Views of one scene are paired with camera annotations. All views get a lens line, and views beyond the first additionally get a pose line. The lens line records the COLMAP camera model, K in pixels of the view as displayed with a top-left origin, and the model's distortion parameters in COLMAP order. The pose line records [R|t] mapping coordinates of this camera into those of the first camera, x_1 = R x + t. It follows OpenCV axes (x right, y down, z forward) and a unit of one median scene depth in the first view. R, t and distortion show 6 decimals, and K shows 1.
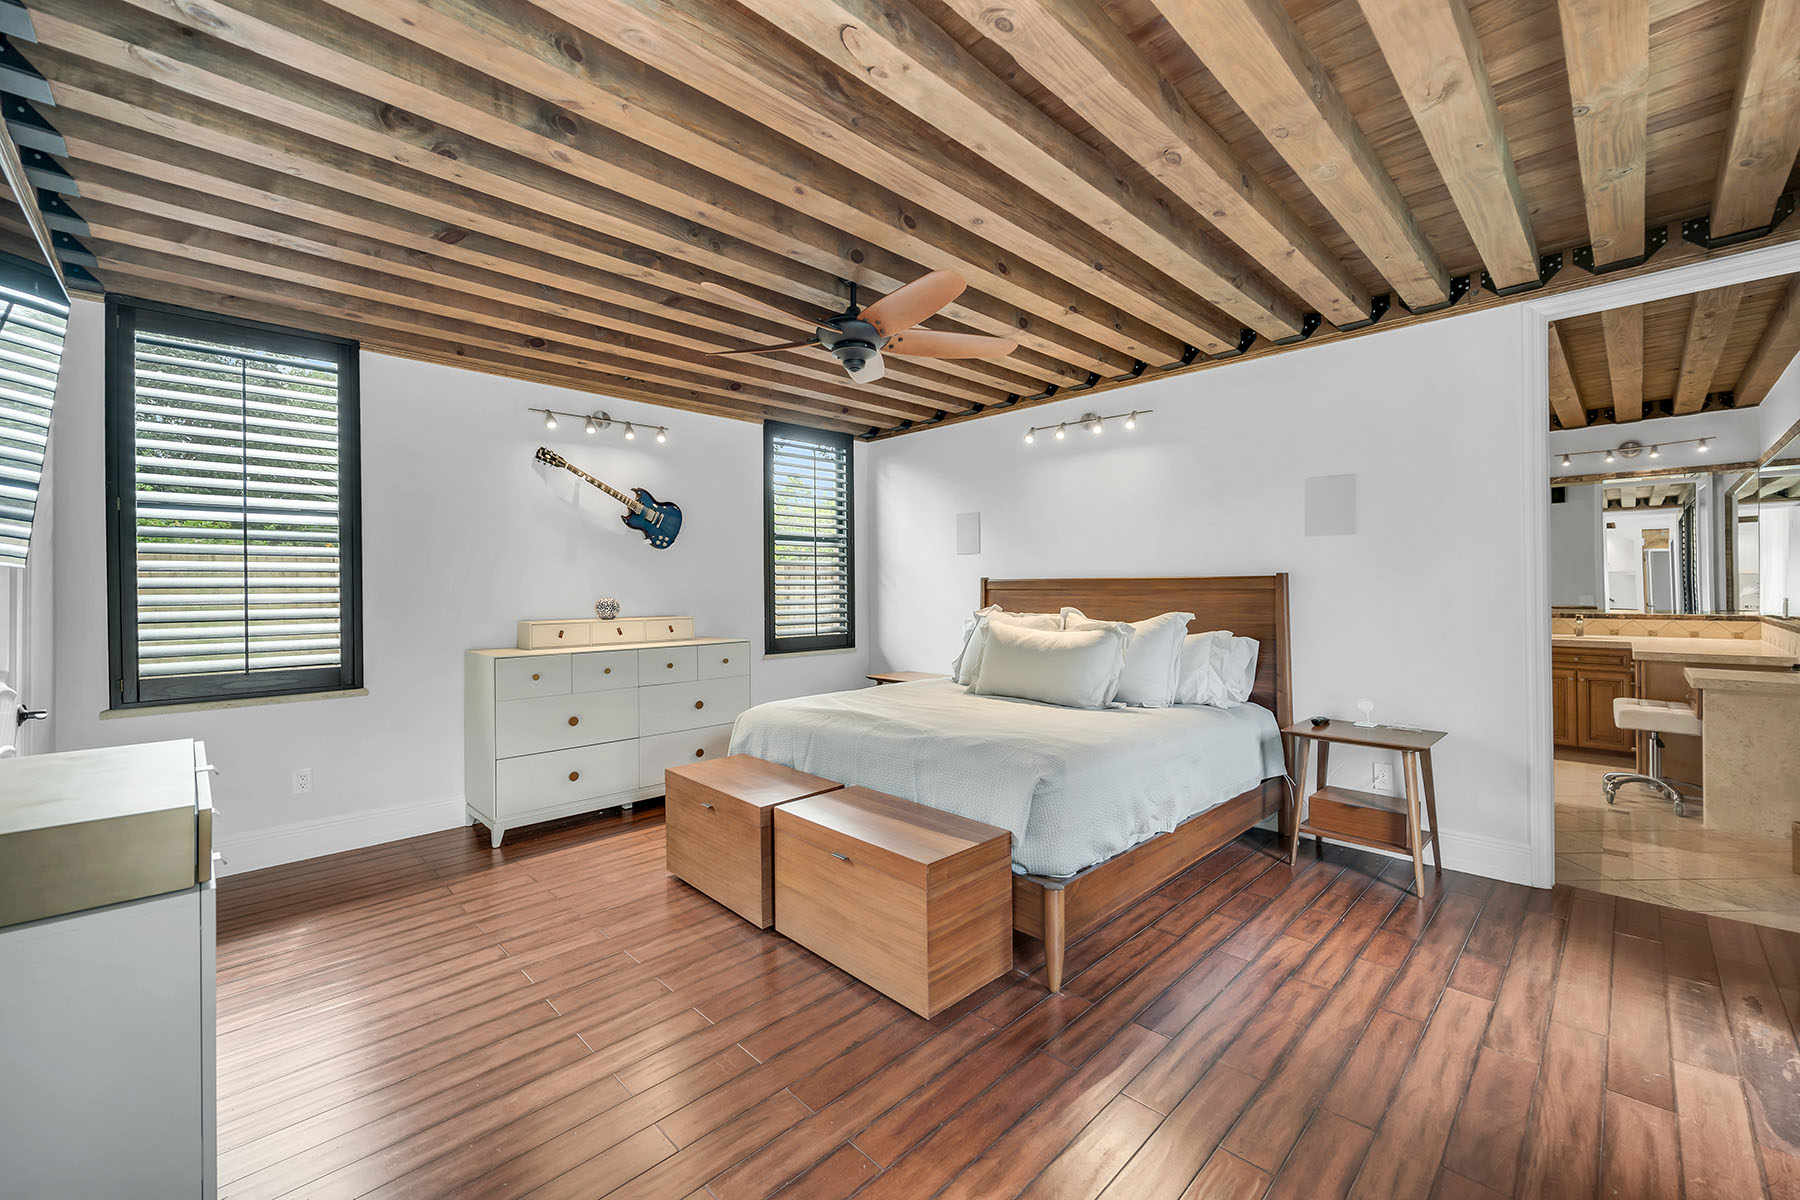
lens RADIAL K [[707.0, 0, 902.5], [0, 707.0, 593.5], [0, 0, 1]] dist [-0.011400, 0.000444]
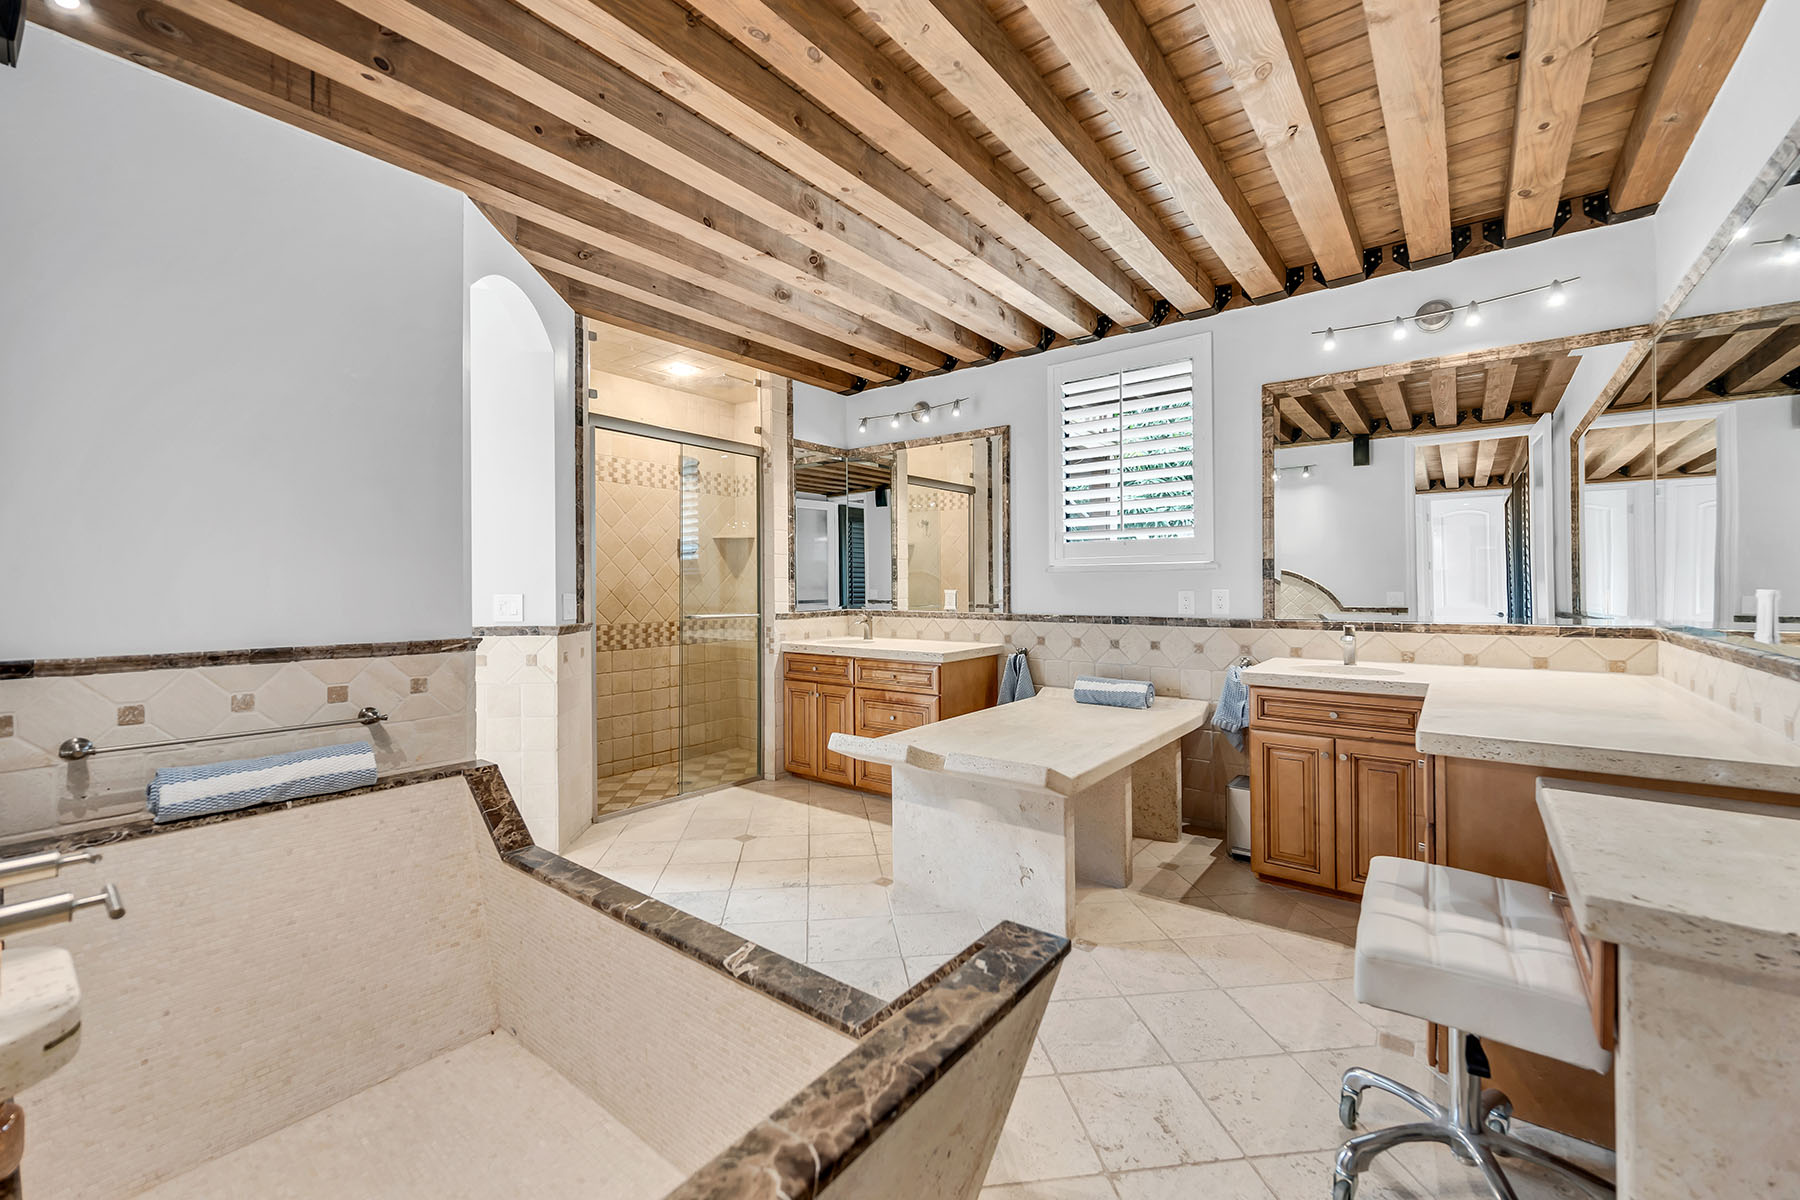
lens RADIAL K [[722.3, 0, 906.7], [0, 722.3, 596.6], [0, 0, 1]] dist [-0.003087, -0.000122]
pose [[0.989081, -0.001932, 0.147363, 0.307126], [0.002154, 0.999997, -0.001347, 0.004498], [-0.147360, 0.001650, 0.989082, 0.280371]]
